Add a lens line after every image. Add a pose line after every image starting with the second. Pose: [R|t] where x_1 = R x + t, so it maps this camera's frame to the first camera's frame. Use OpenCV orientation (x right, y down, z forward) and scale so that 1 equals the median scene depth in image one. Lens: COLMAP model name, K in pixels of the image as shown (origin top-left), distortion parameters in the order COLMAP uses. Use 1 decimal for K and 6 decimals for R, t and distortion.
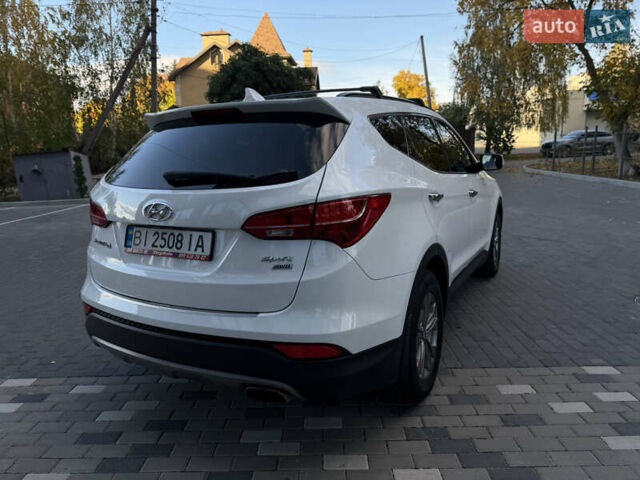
lens RADIAL K [[447.9, 0, 319.5], [0, 447.9, 239.3], [0, 0, 1]] dist [0.024395, -0.030276]
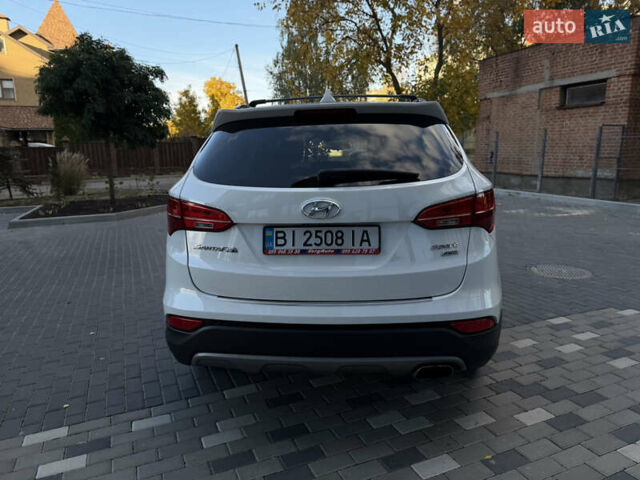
lens RADIAL K [[447.9, 0, 316.4], [0, 447.9, 238.8], [0, 0, 1]] dist [0.024395, -0.030276]
pose [[0.916395, -0.065296, 0.394913, -0.586106], [0.071213, 0.997461, -0.000327, 0.002446], [-0.393889, 0.028422, 0.918719, 0.070253]]
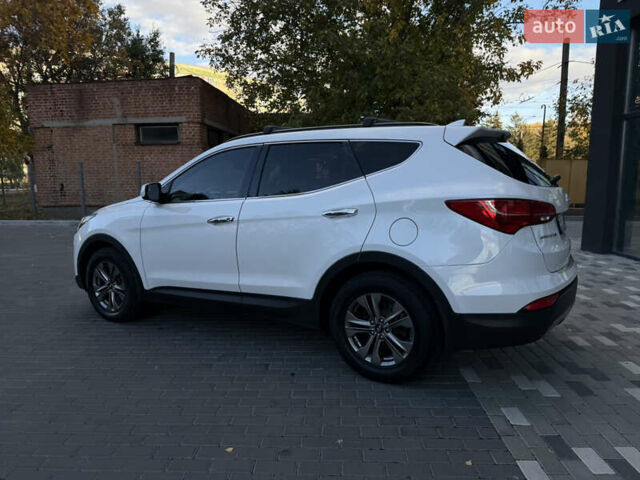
lens RADIAL K [[447.9, 0, 309.7], [0, 447.9, 242.7], [0, 0, 1]] dist [0.024395, -0.030276]
pose [[0.054931, -0.113112, 0.992063, -1.509098], [0.208743, 0.972909, 0.099370, -0.198198], [-0.976427, 0.201627, 0.077054, 1.365087]]
